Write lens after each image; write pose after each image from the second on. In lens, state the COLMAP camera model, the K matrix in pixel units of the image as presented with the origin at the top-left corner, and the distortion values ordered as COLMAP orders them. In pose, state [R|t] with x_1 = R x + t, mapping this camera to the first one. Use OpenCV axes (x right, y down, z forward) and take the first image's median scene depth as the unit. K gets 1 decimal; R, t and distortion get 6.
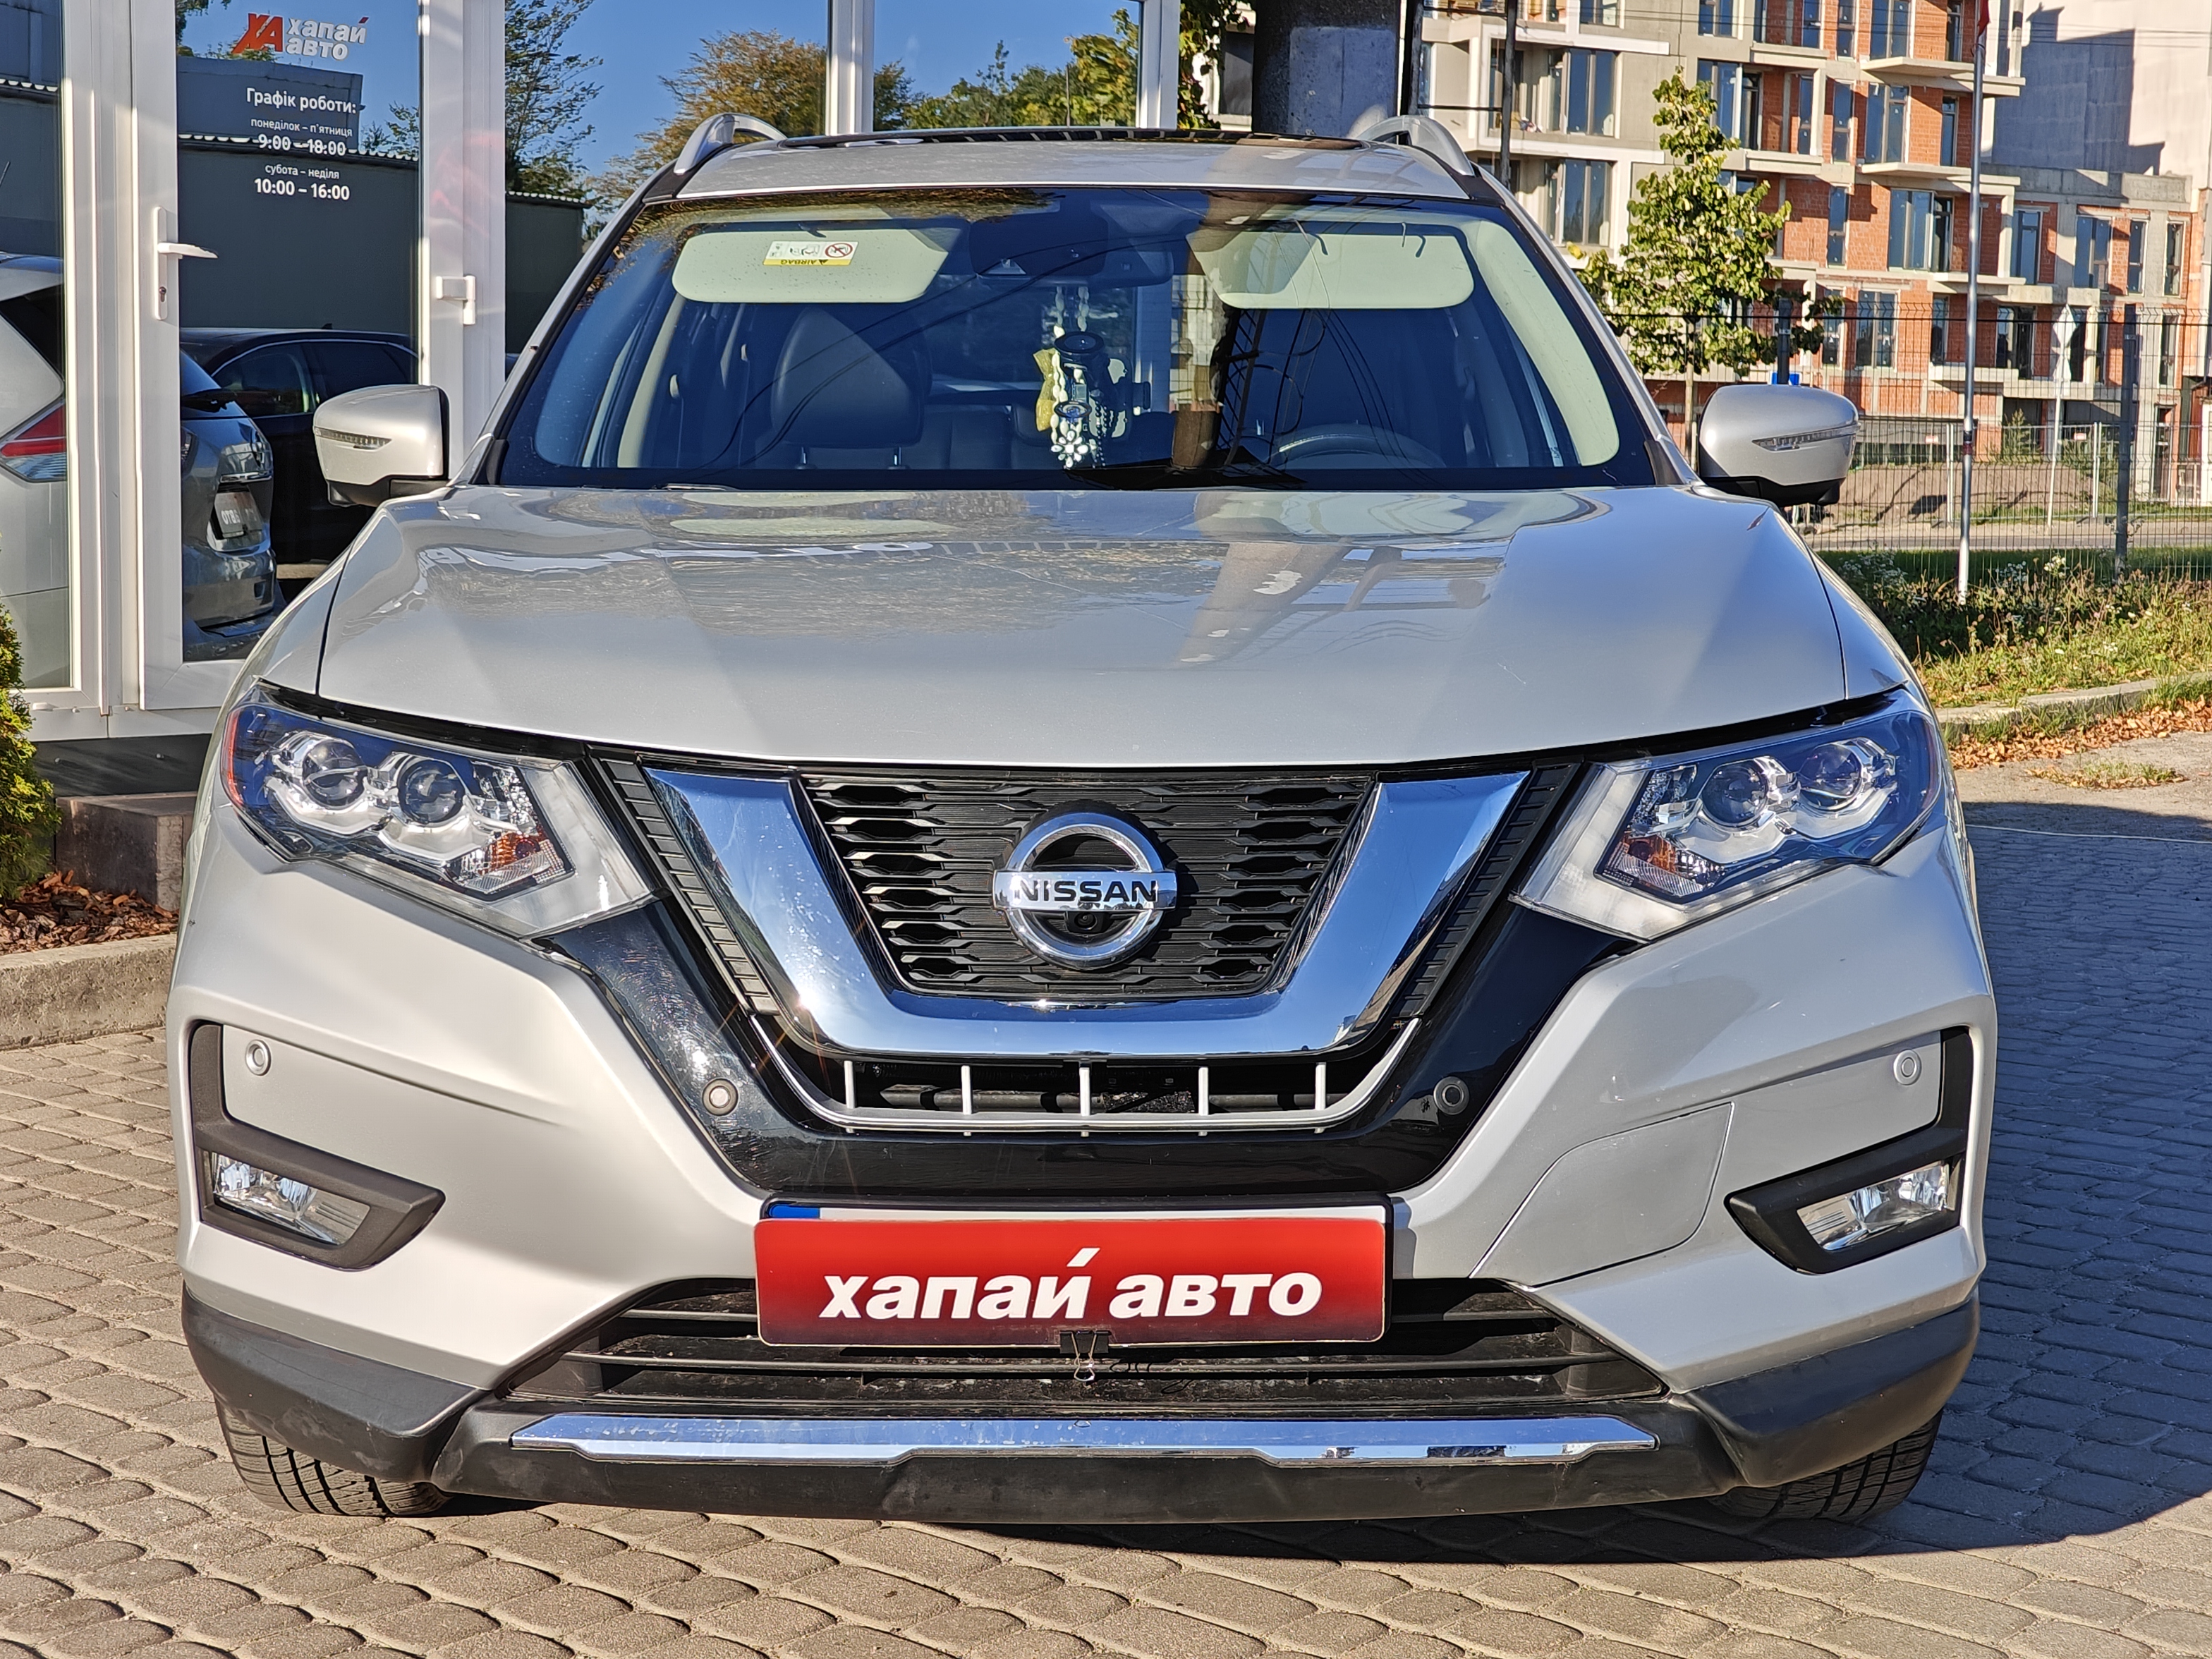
lens RADIAL K [[3242.2, 0, 1106.0], [0, 3242.2, 829.5], [0, 0, 1]] dist [-0.002330, 0.008853]
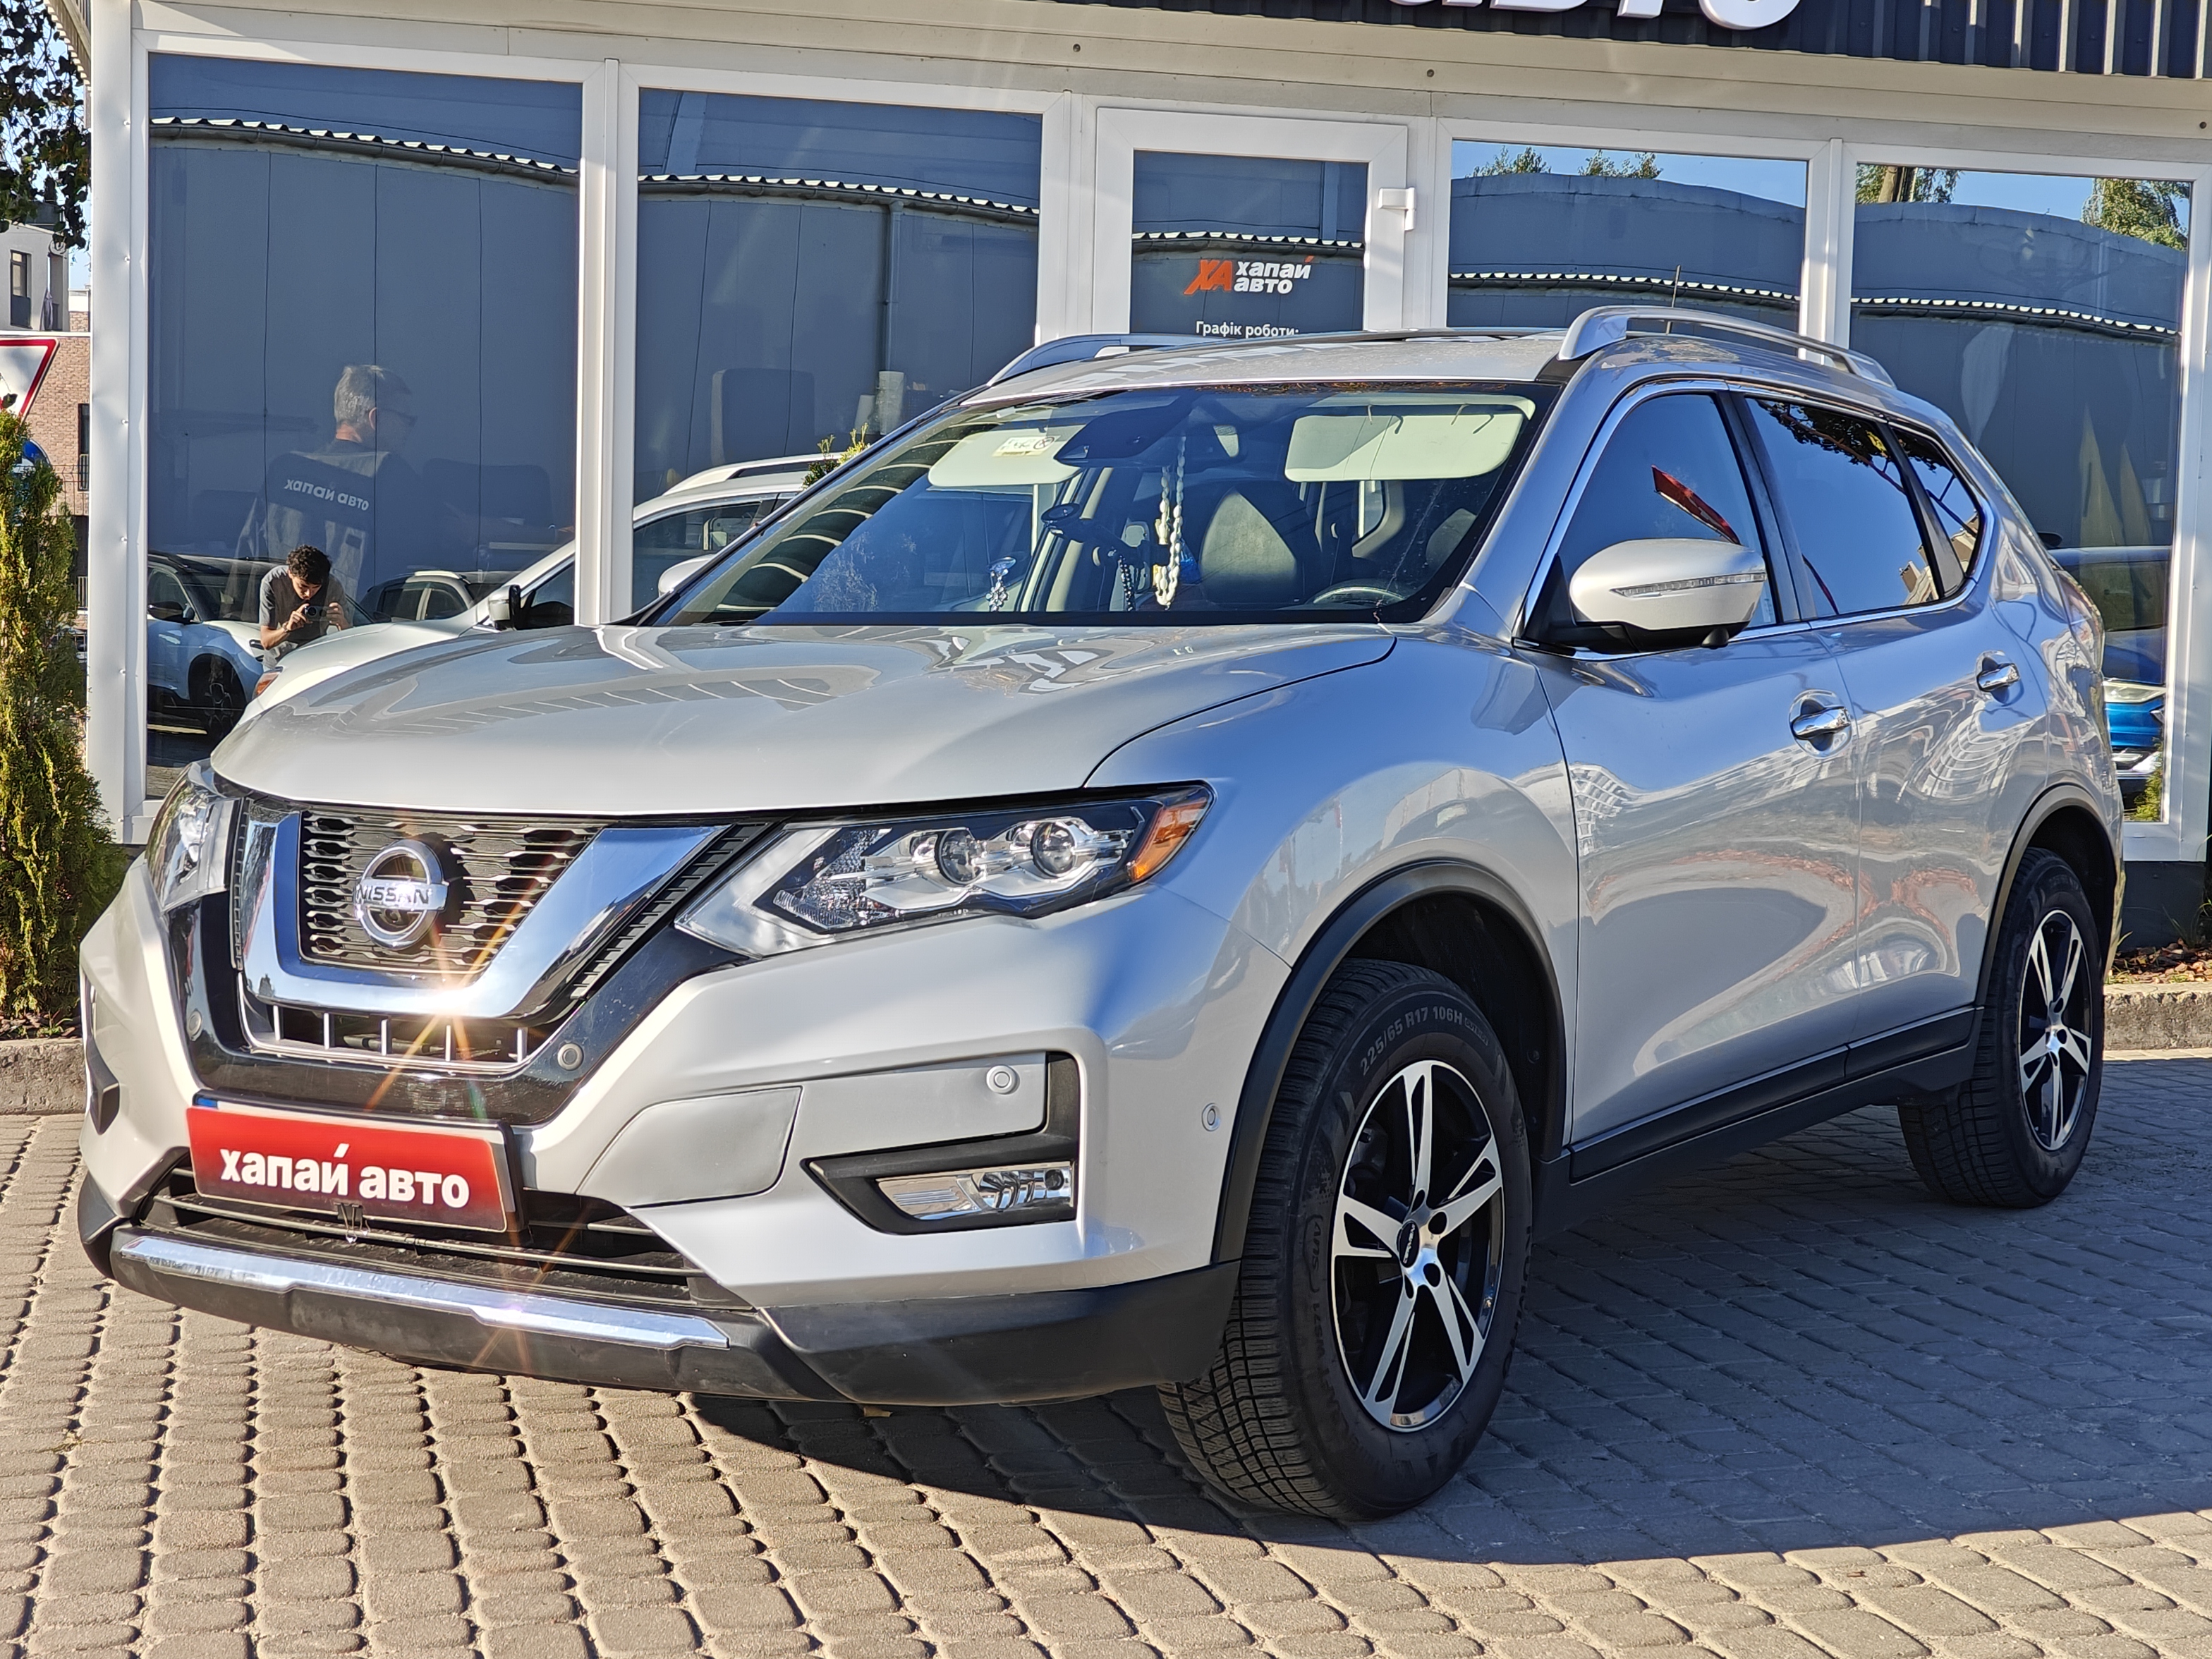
lens RADIAL K [[3078.0, 0, 1106.0], [0, 3078.0, 829.5], [0, 0, 1]] dist [0.003655, 0.025897]
pose [[0.860348, 0.034952, -0.508507, 0.934236], [-0.062757, 0.997319, -0.037629, 0.021620], [0.505828, 0.064287, 0.860235, 0.005924]]
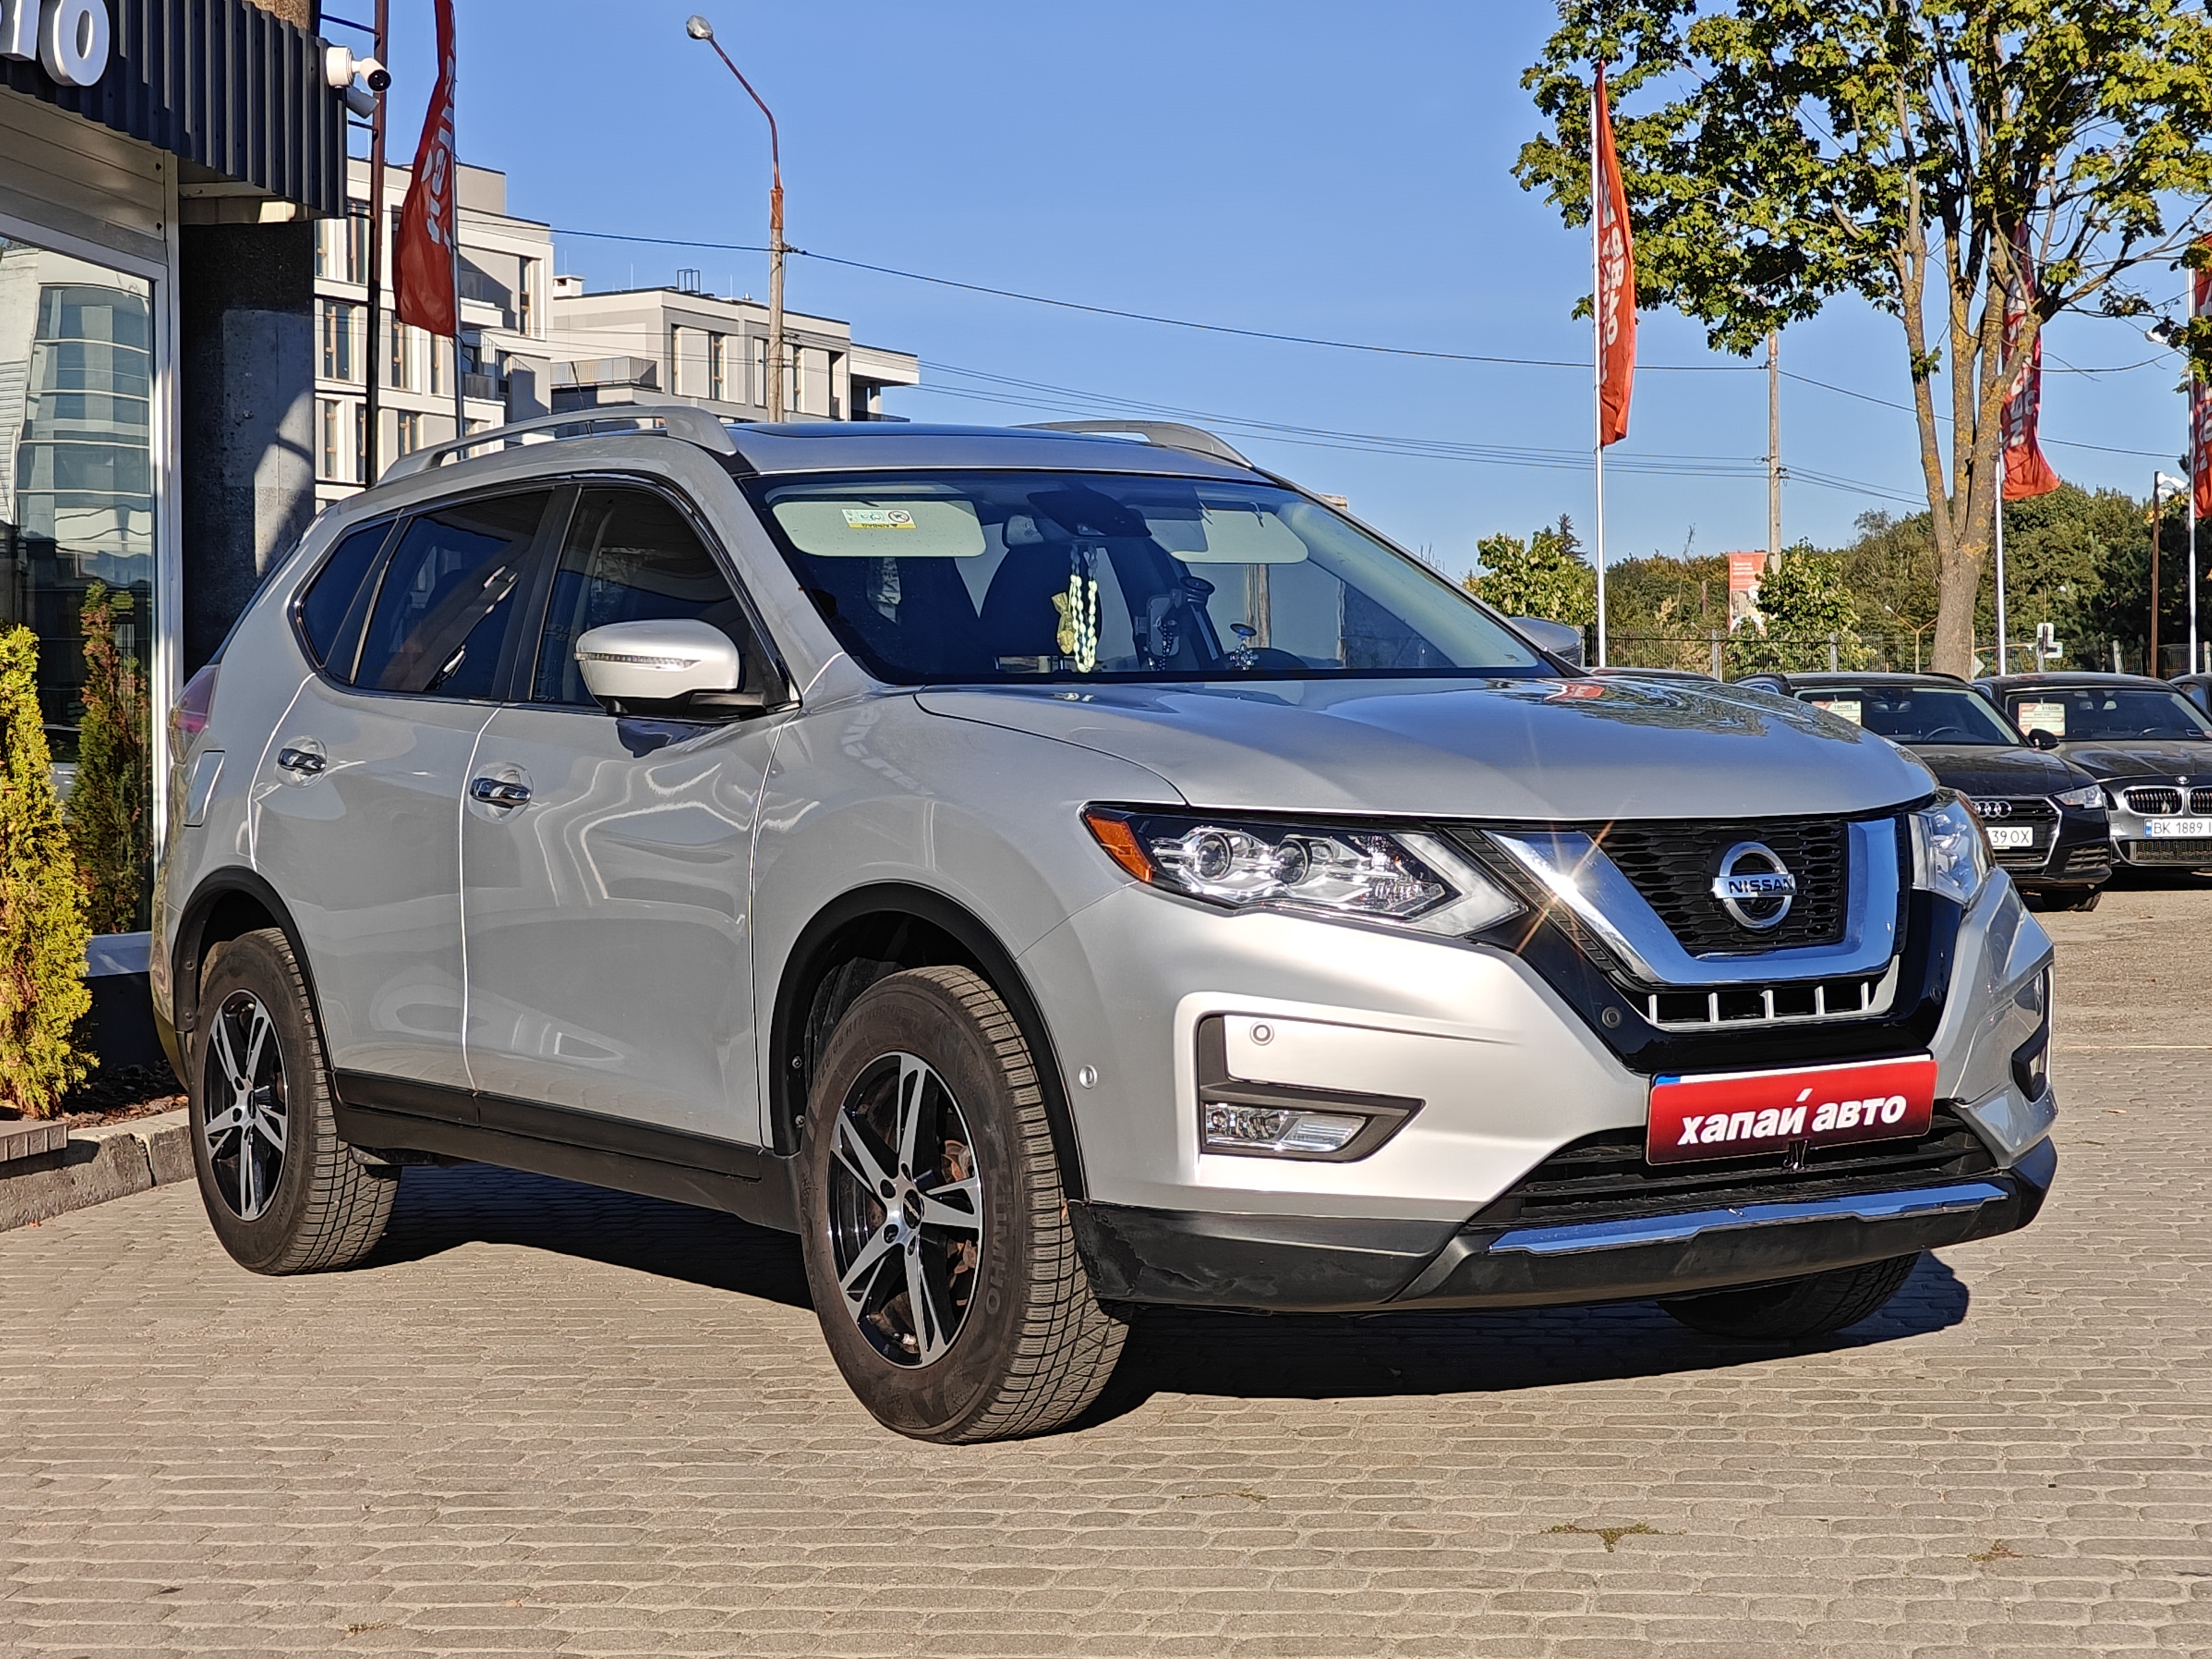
lens RADIAL K [[3836.4, 0, 1106.0], [0, 3836.4, 829.5], [0, 0, 1]] dist [0.339897, -0.015987]
pose [[0.816169, -0.025925, 0.577231, -1.450867], [0.087685, 0.992980, -0.079384, 0.120533], [-0.571121, 0.115405, 0.812713, -0.458577]]
